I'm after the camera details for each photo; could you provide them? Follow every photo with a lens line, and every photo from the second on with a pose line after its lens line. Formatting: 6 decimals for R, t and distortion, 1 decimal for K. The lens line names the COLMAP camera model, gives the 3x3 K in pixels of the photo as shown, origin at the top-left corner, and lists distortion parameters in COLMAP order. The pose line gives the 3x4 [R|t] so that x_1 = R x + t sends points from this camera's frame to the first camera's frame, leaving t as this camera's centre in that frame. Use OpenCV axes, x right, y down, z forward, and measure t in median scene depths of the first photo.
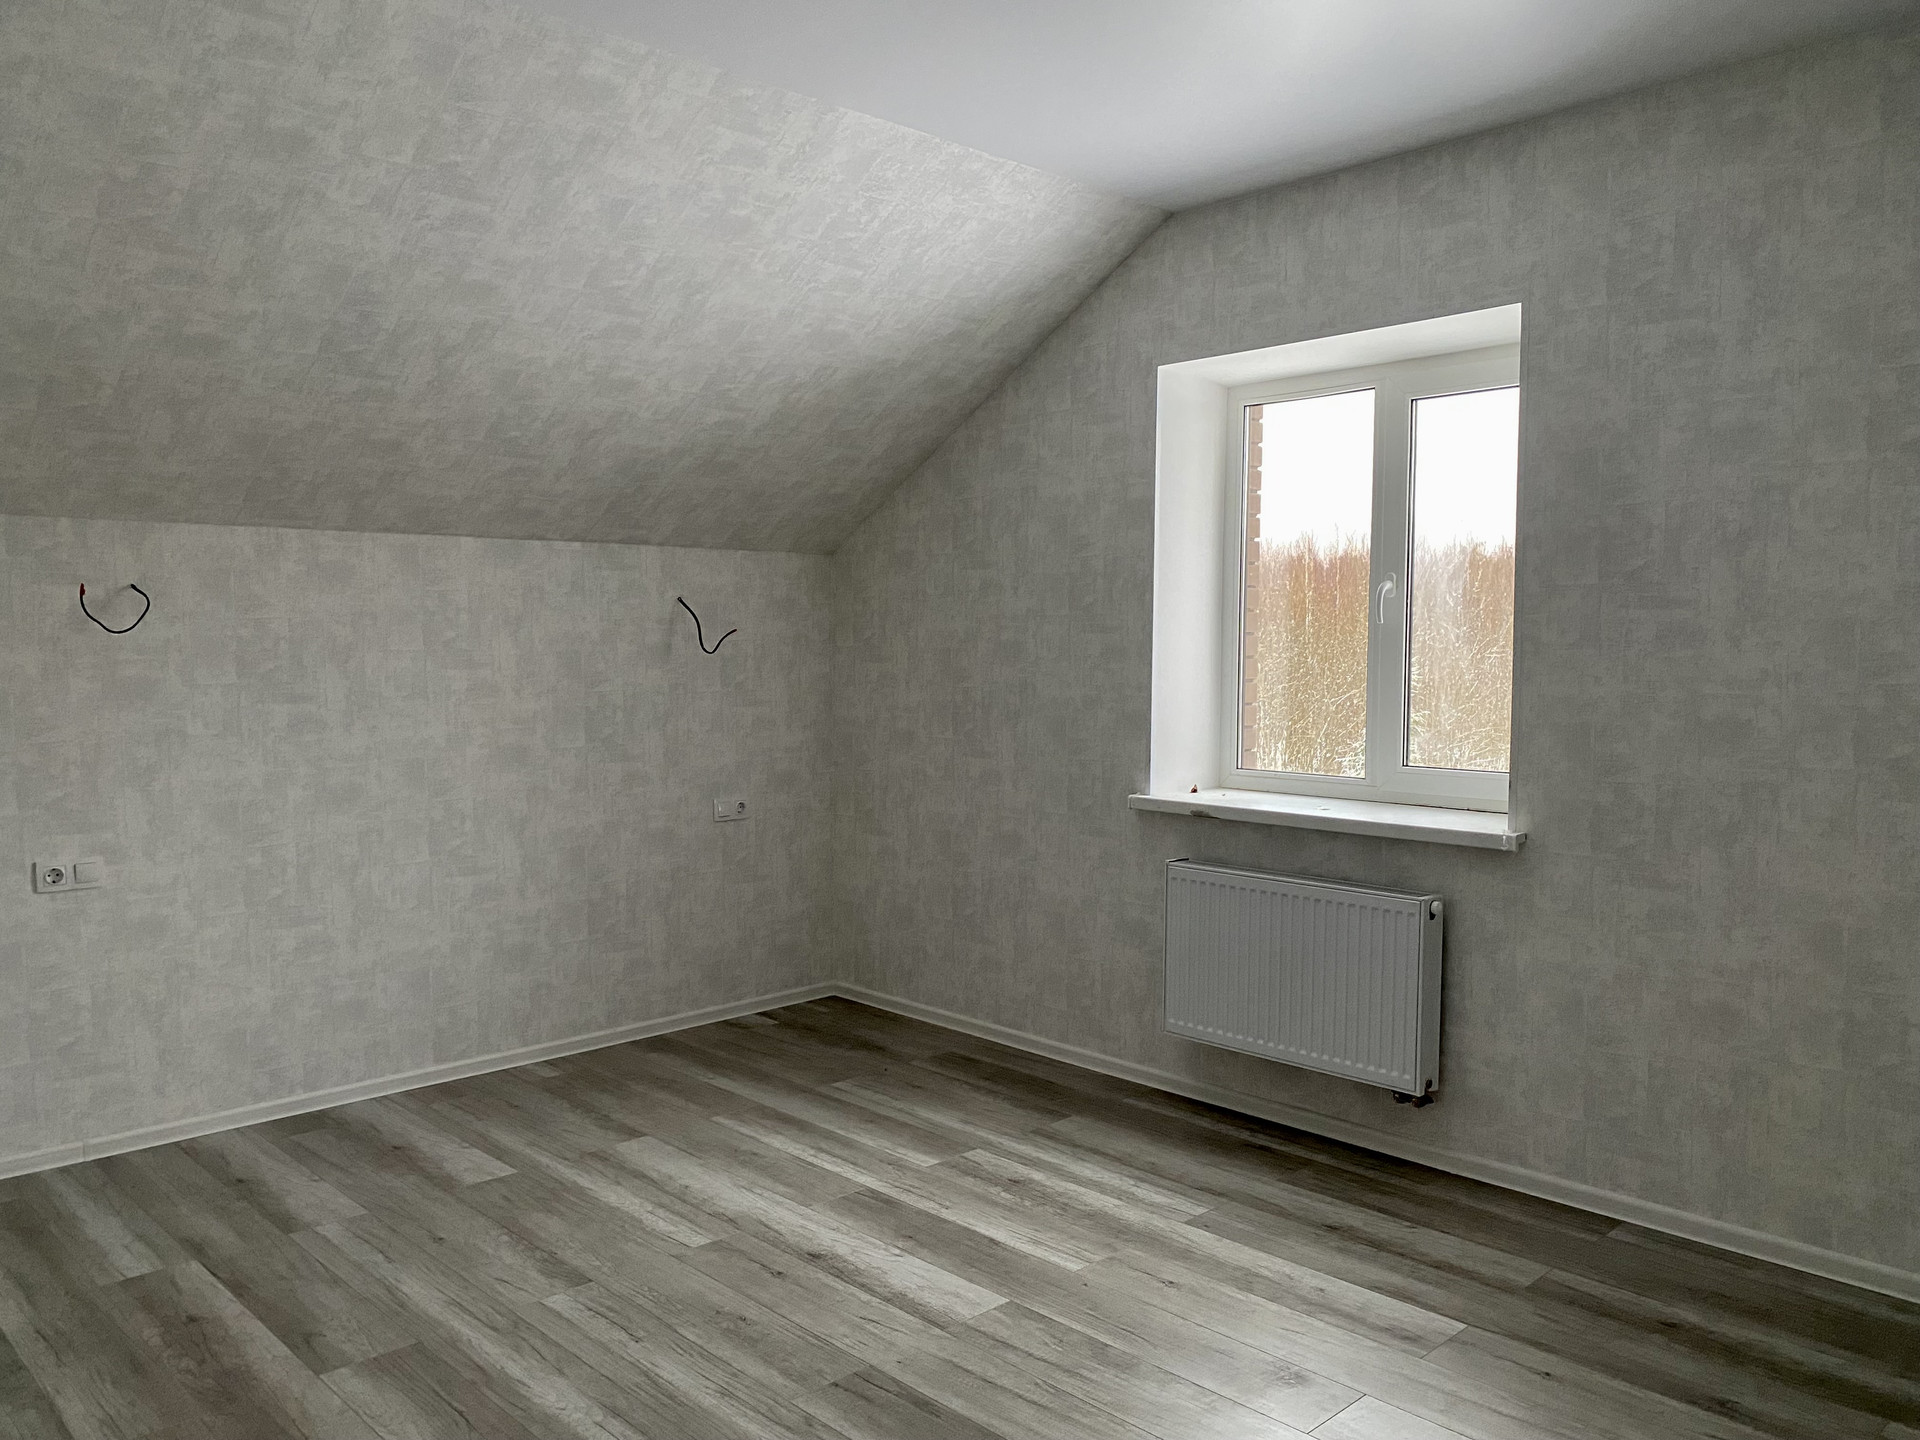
lens RADIAL K [[1482.0, 0, 948.7], [0, 1482.0, 733.8], [0, 0, 1]] dist [0.050457, -0.029710]
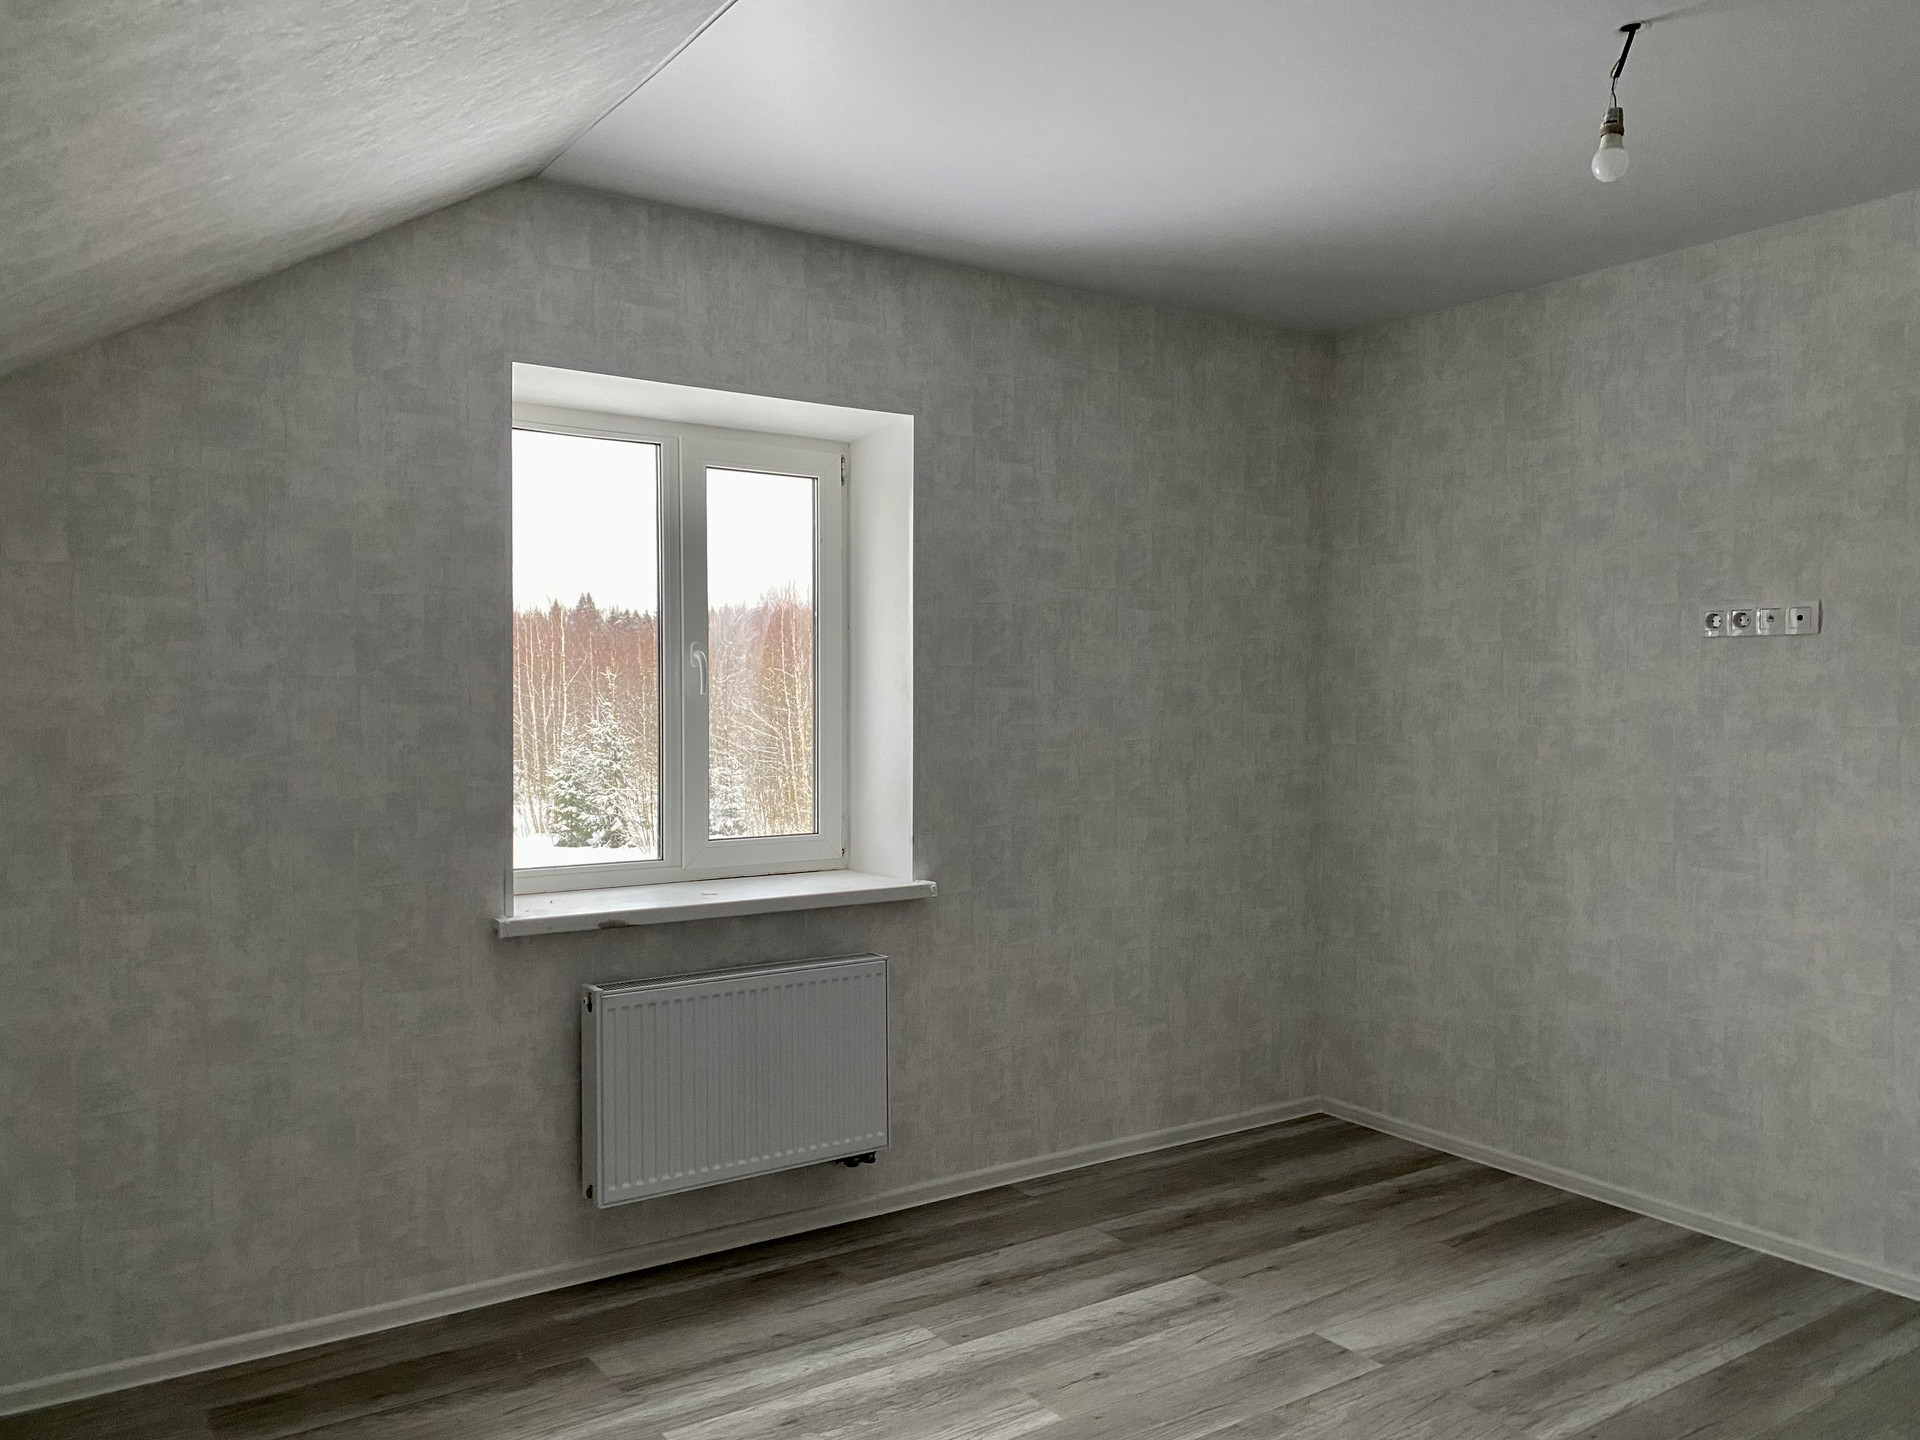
lens RADIAL K [[1482.0, 0, 948.7], [0, 1482.0, 733.8], [0, 0, 1]] dist [0.050457, -0.029710]
pose [[0.157182, -0.029273, 0.987136, -0.690804], [0.057199, 0.998152, 0.020491, -0.066050], [-0.985912, 0.053242, 0.158566, 0.768530]]
